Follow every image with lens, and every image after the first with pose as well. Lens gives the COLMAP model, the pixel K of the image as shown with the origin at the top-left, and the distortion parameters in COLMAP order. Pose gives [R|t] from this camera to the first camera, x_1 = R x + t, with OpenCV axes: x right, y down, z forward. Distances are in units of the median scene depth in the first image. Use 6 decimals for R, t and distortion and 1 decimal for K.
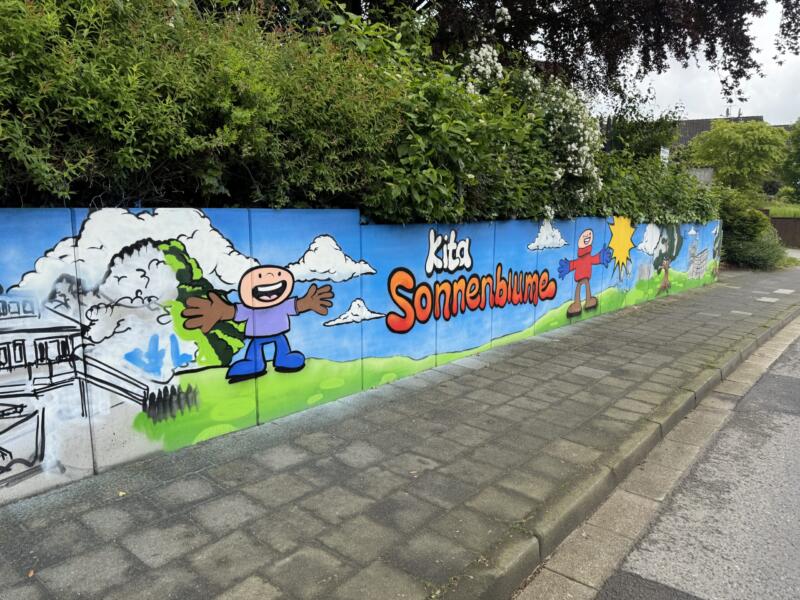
lens RADIAL K [[562.7, 0, 403.9], [0, 562.7, 303.7], [0, 0, 1]] dist [0.067583, -0.076256]
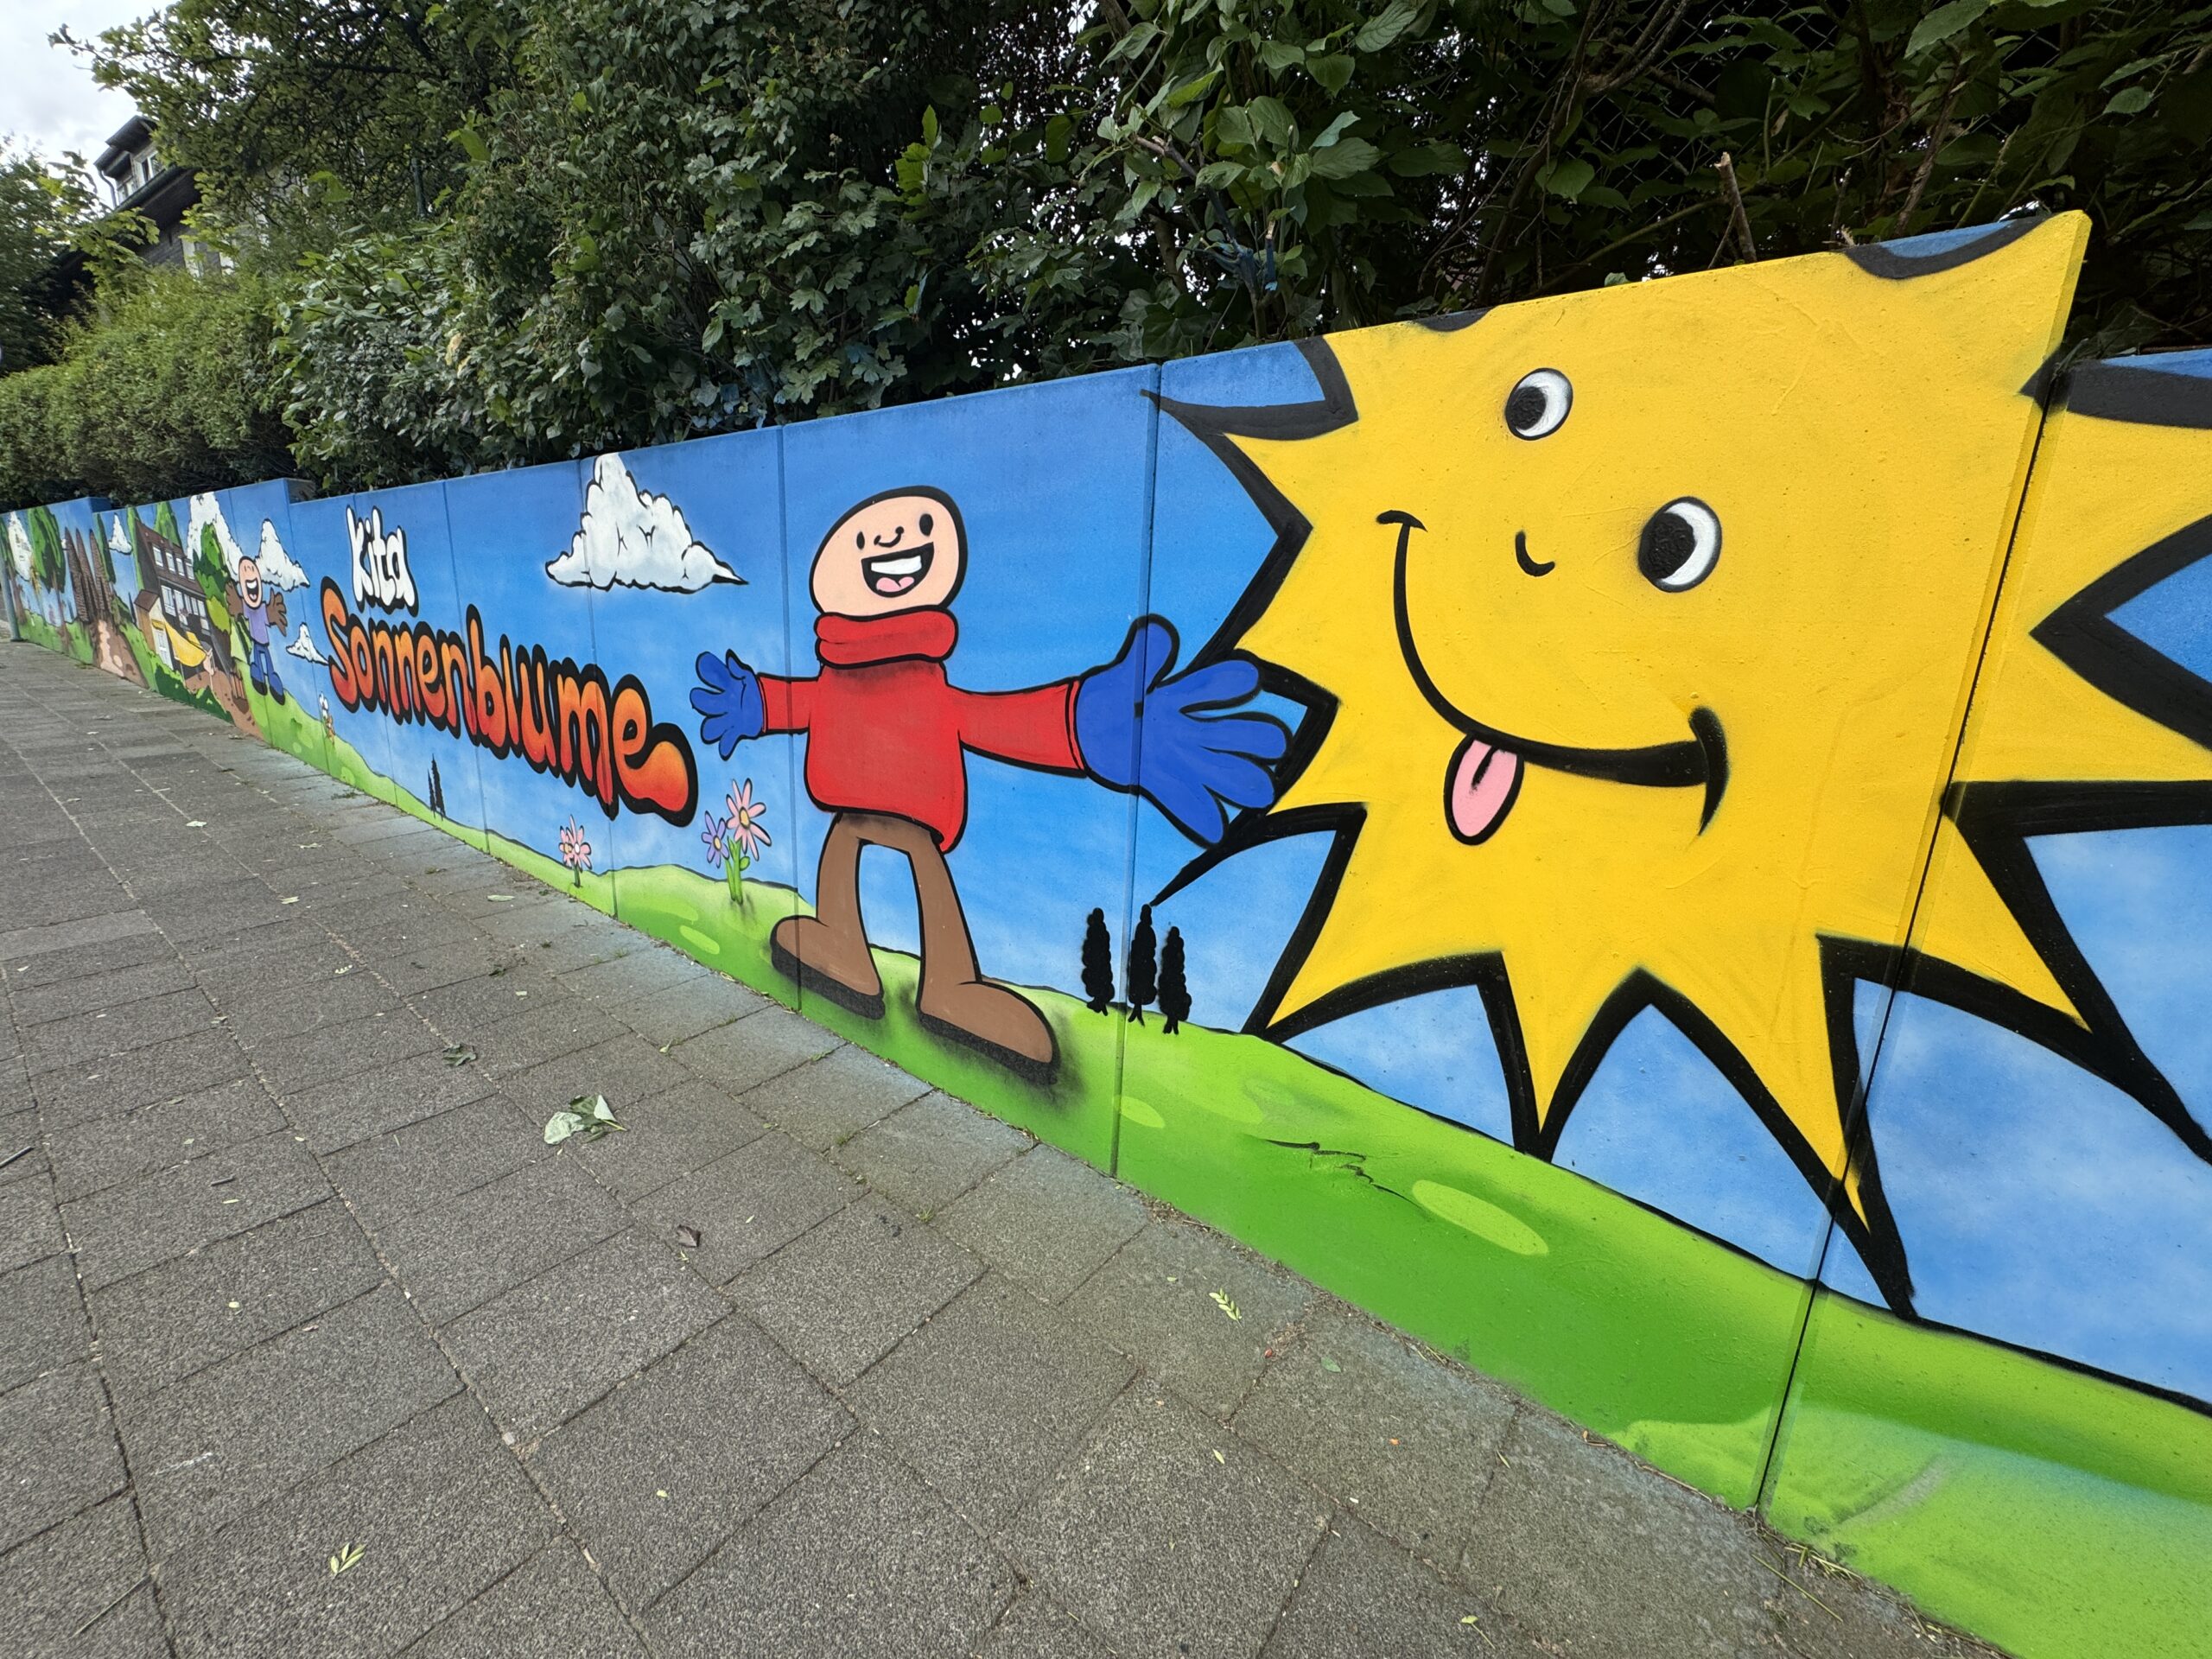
lens RADIAL K [[889.7, 0, 1104.8], [0, 889.7, 828.7], [0, 0, 1]] dist [-0.006396, 0.002429]
pose [[0.049381, 0.225152, -0.973071, 1.081580], [-0.208453, 0.955128, 0.210422, -0.203436], [0.976785, 0.192449, 0.094098, 1.988160]]
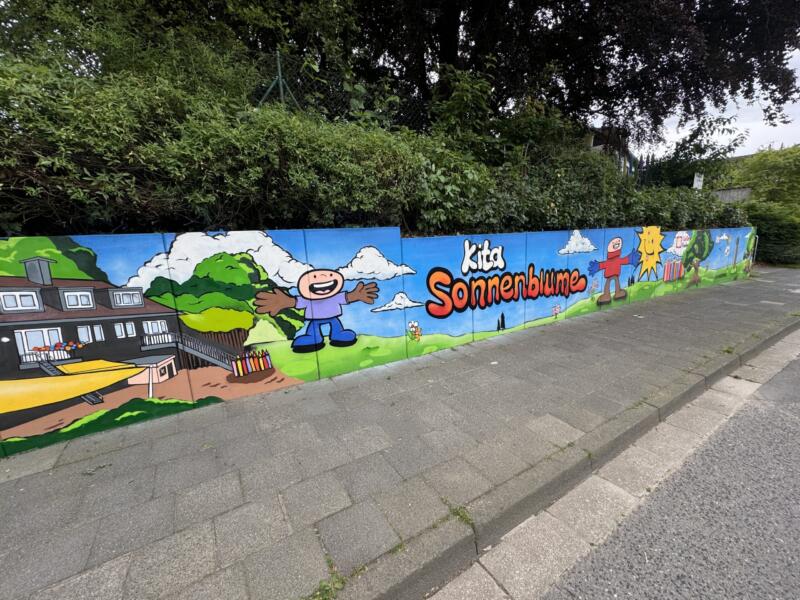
lens RADIAL K [[321.8, 0, 400.9], [0, 321.8, 299.9], [0, 0, 1]] dist [-0.006396, 0.002429]
pose [[0.944301, 0.010896, -0.328902, 0.191936], [-0.002778, 0.999680, 0.025142, -0.010584], [0.329071, -0.022828, 0.944029, 0.274201]]
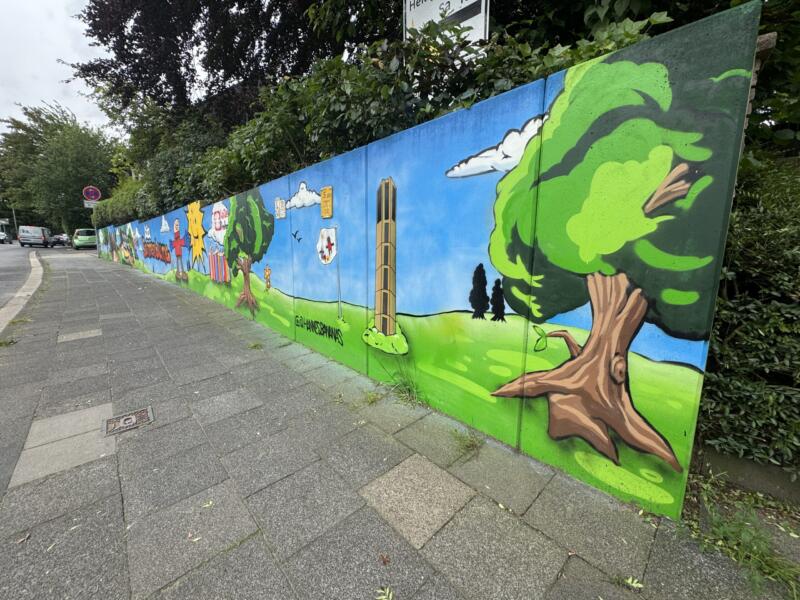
lens RADIAL K [[321.8, 0, 400.3], [0, 321.8, 300.6], [0, 0, 1]] dist [-0.006396, 0.002429]
pose [[-0.080353, 0.143952, -0.986317, 2.026153], [-0.172871, 0.972509, 0.156020, -0.290707], [0.981661, 0.183042, -0.053259, 3.045175]]
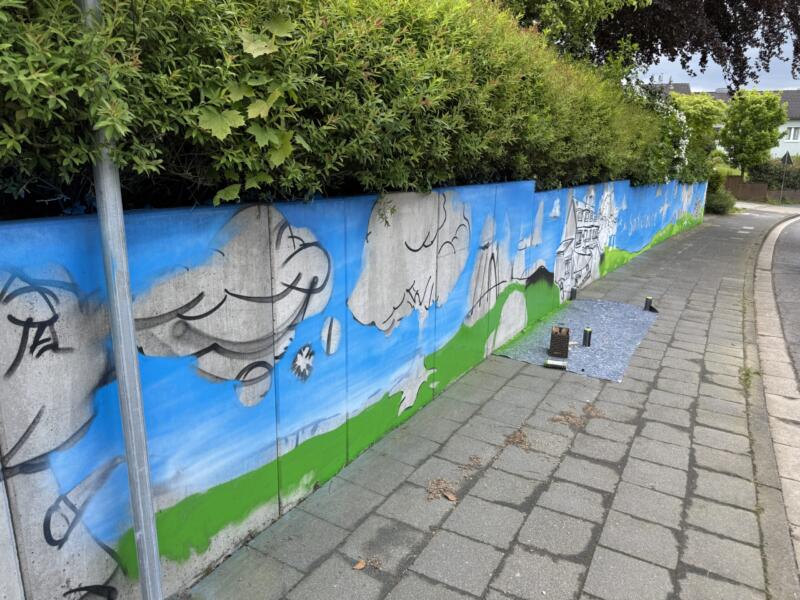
lens RADIAL K [[562.7, 0, 403.7], [0, 562.7, 292.6], [0, 0, 1]] dist [0.067583, -0.076256]
pose [[0.991272, -0.018855, 0.130474, -1.313597], [0.010275, 0.997759, 0.066123, 0.119334], [-0.131428, -0.064205, 0.989244, -1.157485]]
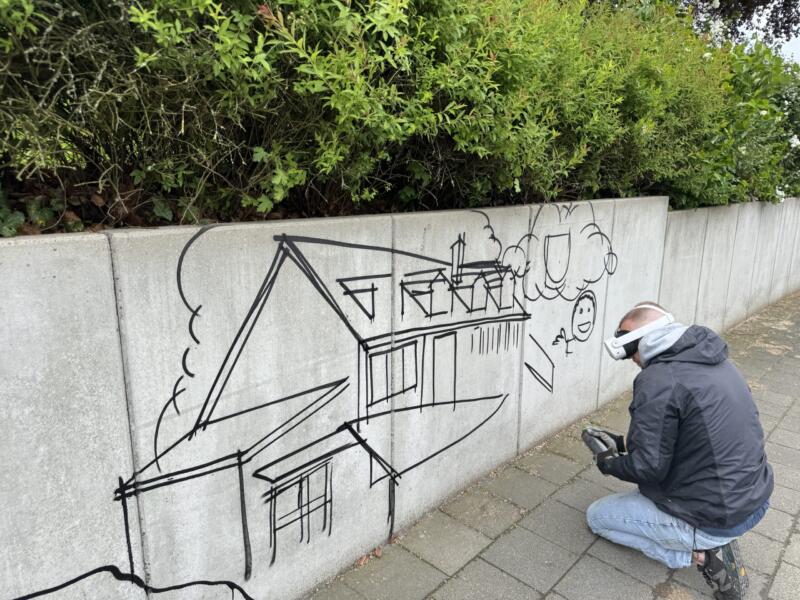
lens RADIAL K [[562.7, 0, 422.2], [0, 562.7, 301.5], [0, 0, 1]] dist [0.067583, -0.076256]
pose [[0.998810, 0.015331, -0.046309, -0.491280], [-0.013011, 0.998664, 0.050008, -0.027980], [0.047014, -0.049346, 0.997675, -0.036005]]
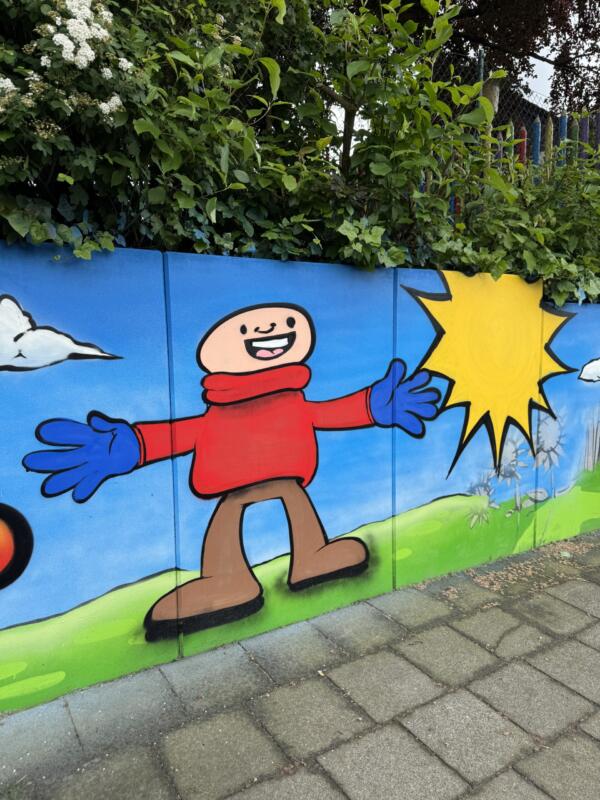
lens RADIAL K [[562.7, 0, 304.2], [0, 562.7, 387.2], [0, 0, 1]] dist [0.067583, -0.076256]
pose [[0.958916, 0.022944, -0.282762, 0.790656], [-0.040556, 0.997573, -0.056590, -0.145279], [0.280777, 0.065732, 0.957519, 1.417978]]
